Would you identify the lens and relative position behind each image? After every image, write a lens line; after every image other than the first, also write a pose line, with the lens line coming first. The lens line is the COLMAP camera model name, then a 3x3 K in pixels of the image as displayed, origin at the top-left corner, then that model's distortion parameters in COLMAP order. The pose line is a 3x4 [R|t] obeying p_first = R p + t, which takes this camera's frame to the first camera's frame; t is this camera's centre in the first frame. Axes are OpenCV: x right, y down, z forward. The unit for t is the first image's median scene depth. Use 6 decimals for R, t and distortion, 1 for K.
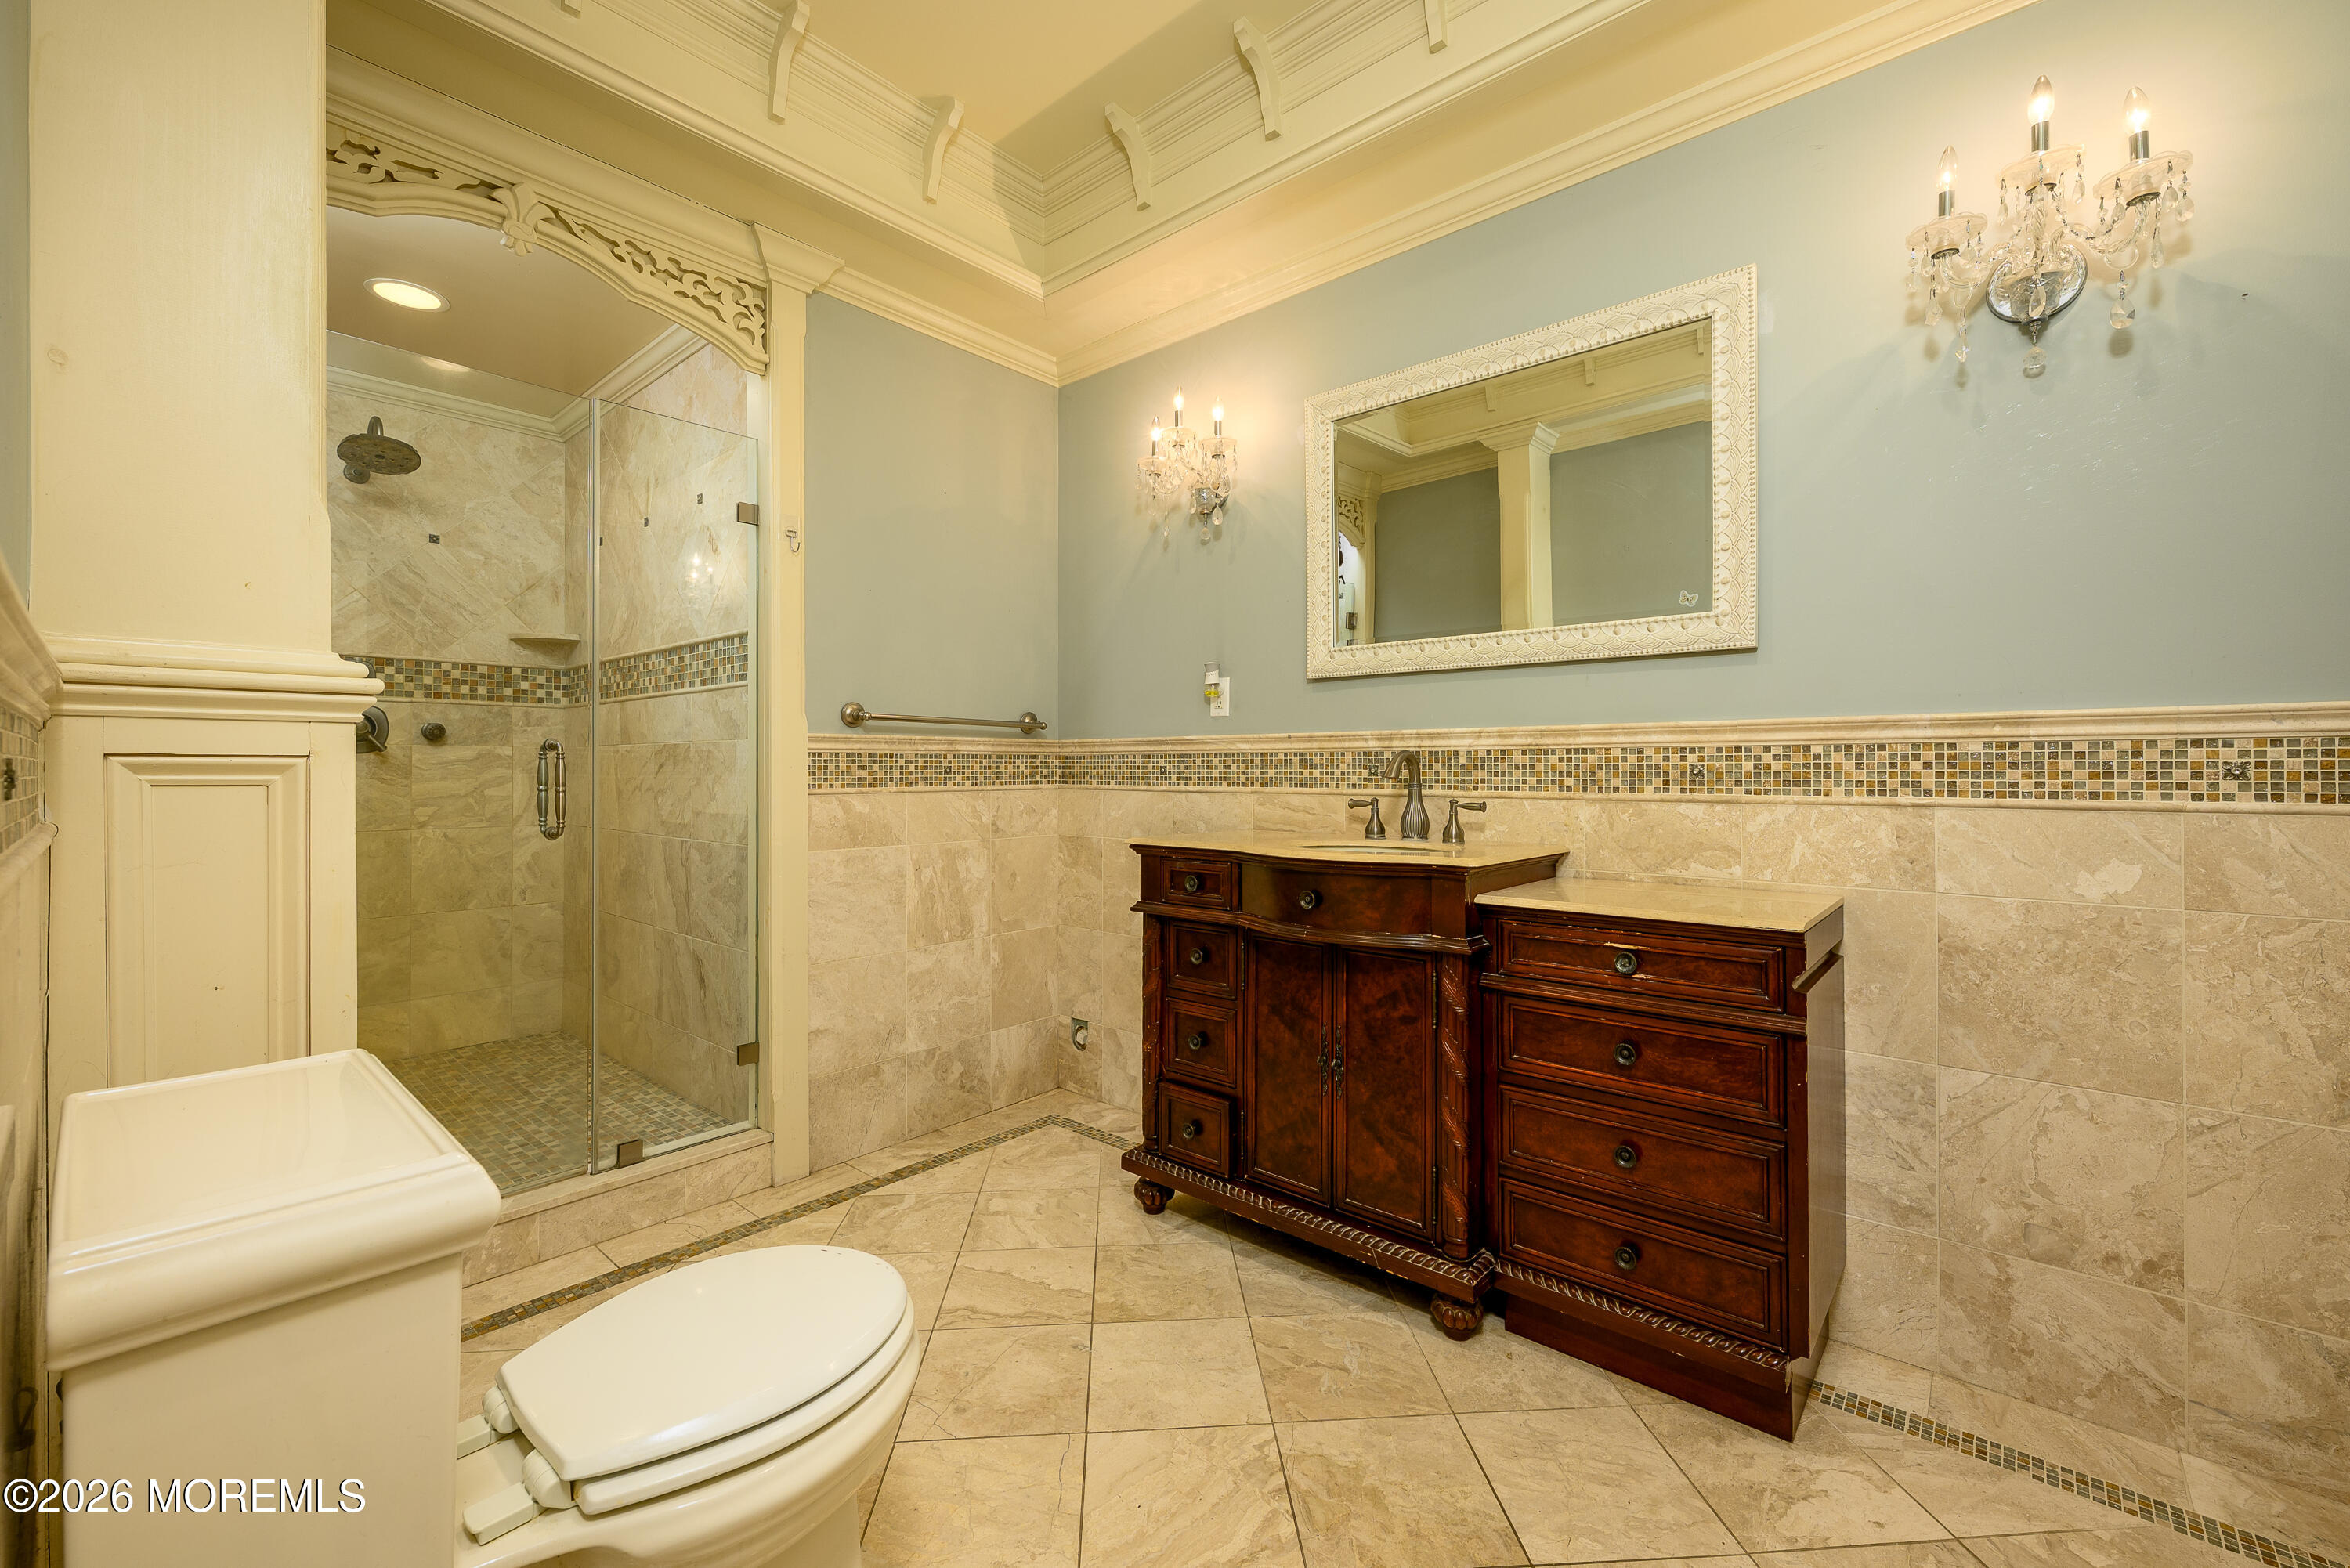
lens RADIAL K [[962.0, 0, 1171.7], [0, 962.0, 768.9], [0, 0, 1]] dist [0.002564, 0.000105]
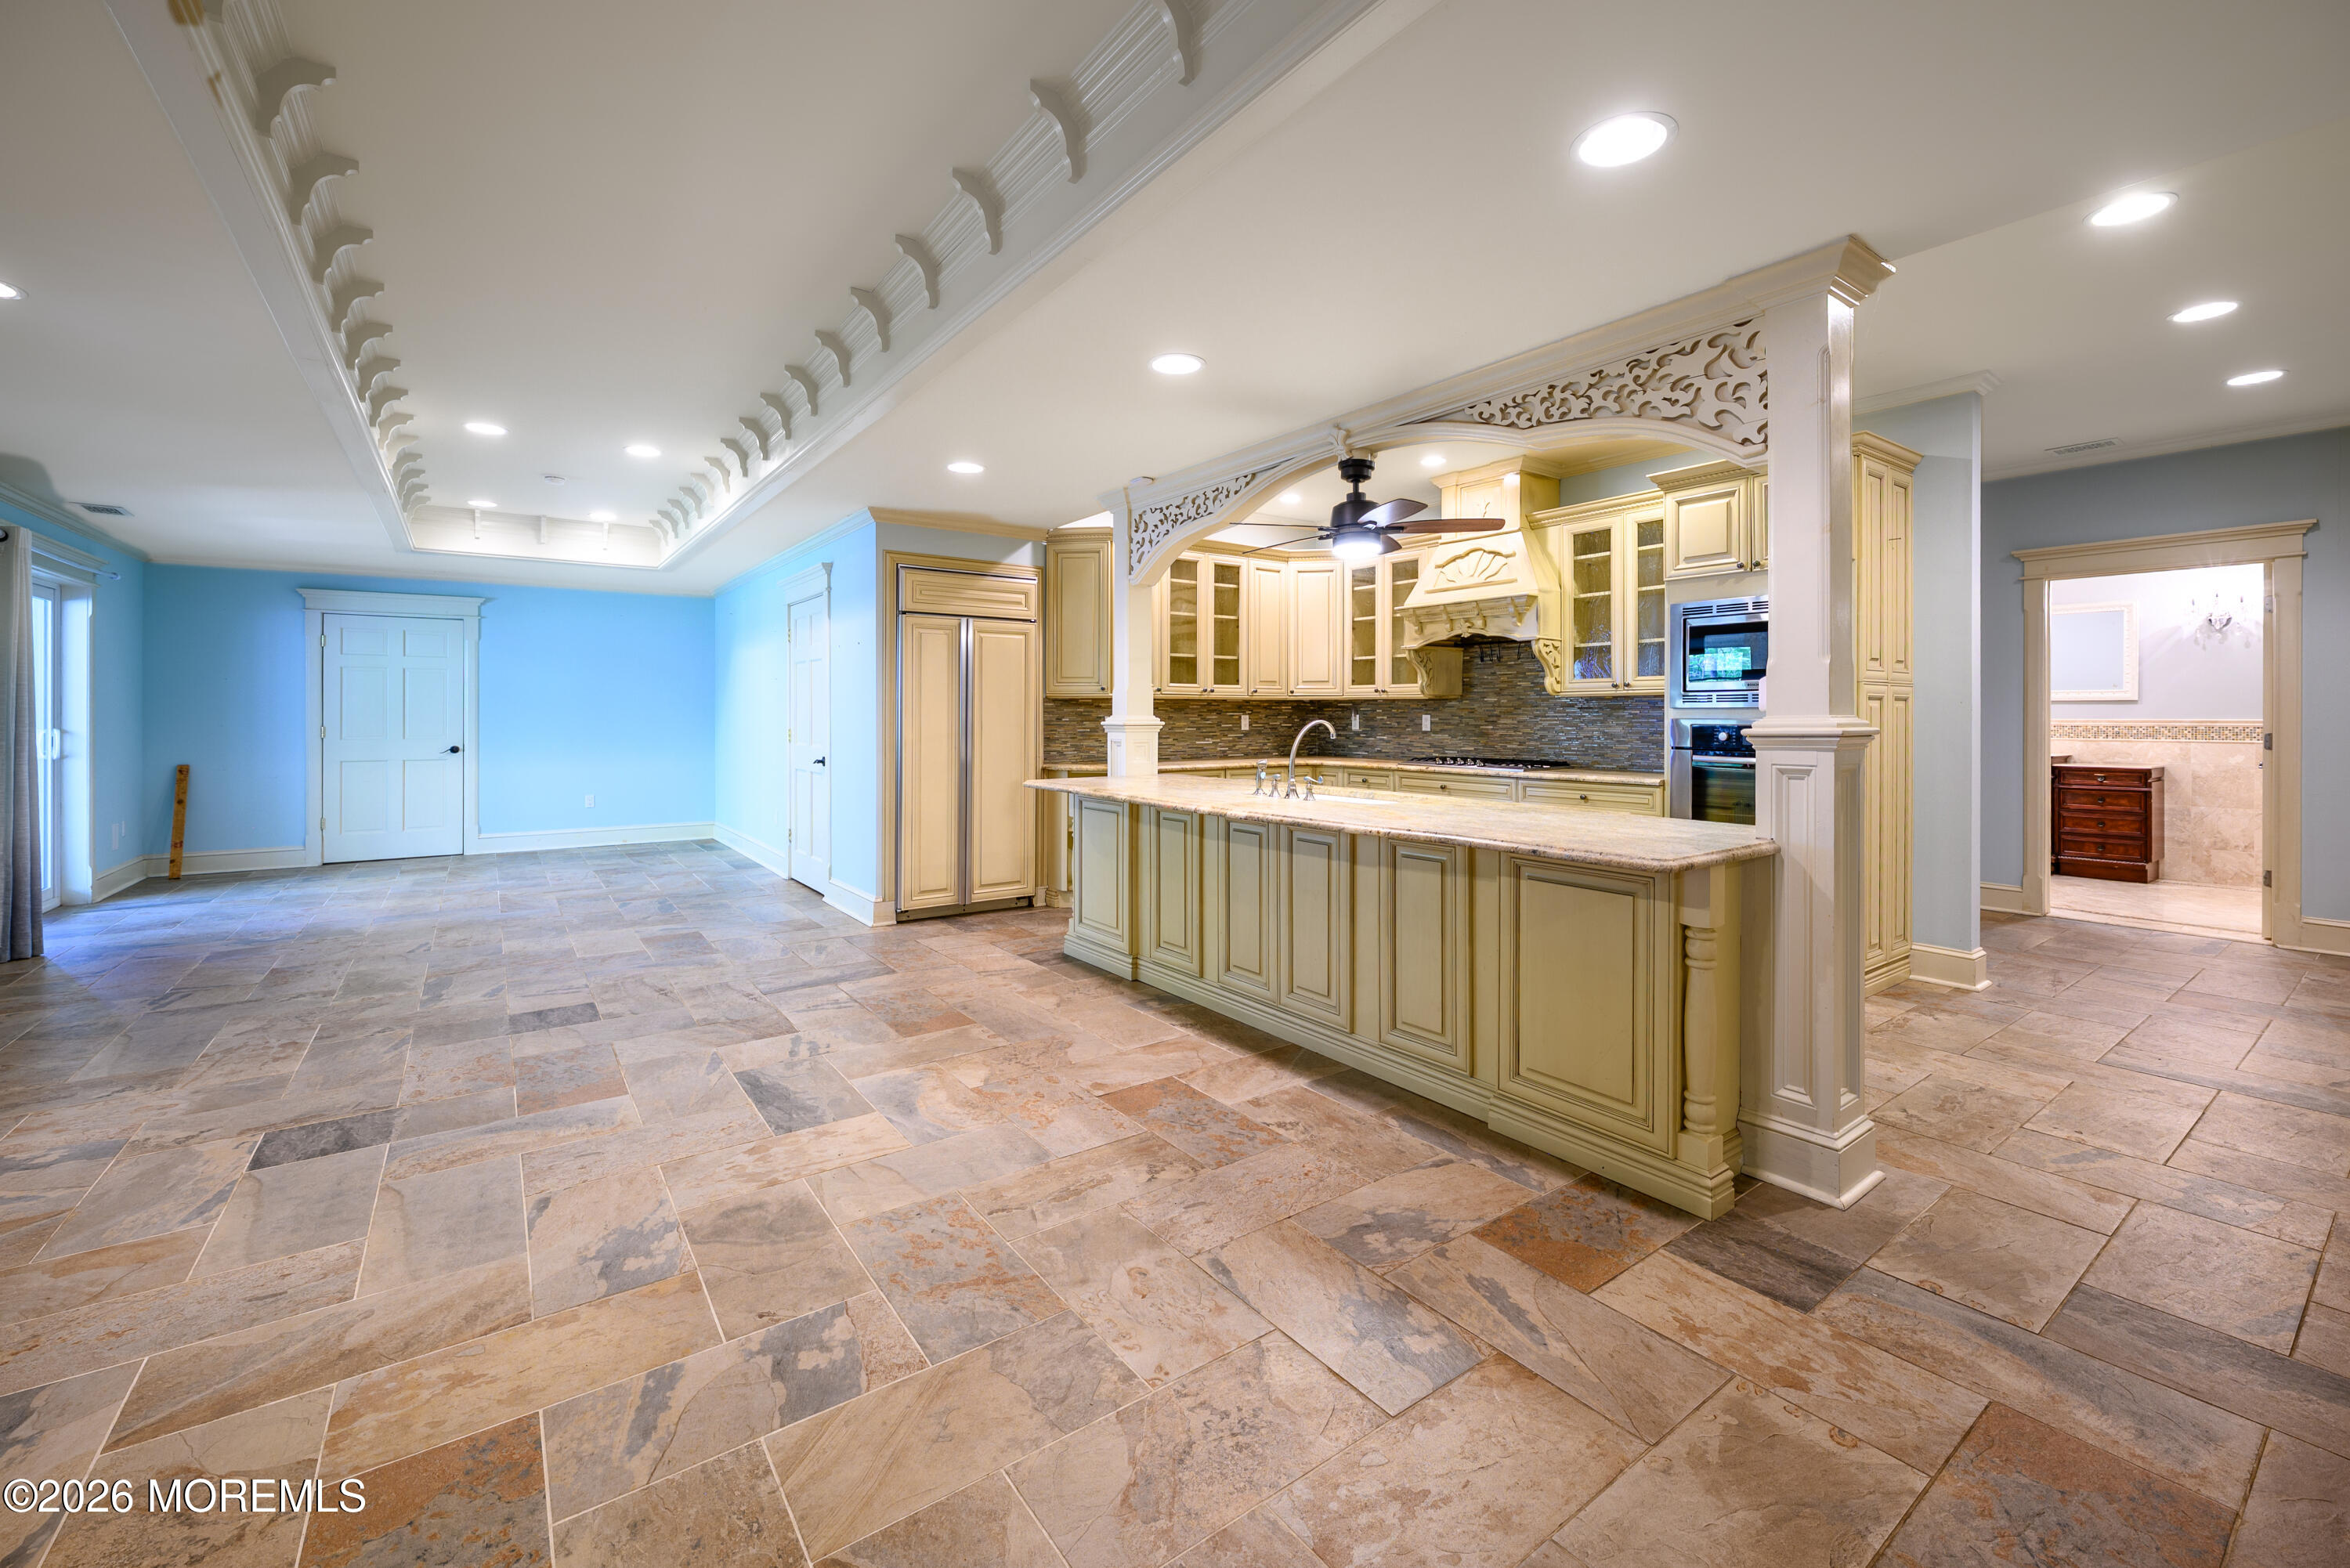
lens RADIAL K [[962.0, 0, 1175.0], [0, 962.0, 714.1], [0, 0, 1]] dist [0.002564, 0.000105]
pose [[0.975073, 0.004234, -0.221843, -2.513726], [-0.004161, 0.999991, 0.000796, -0.064535], [0.221845, 0.000147, 0.975082, -3.967767]]
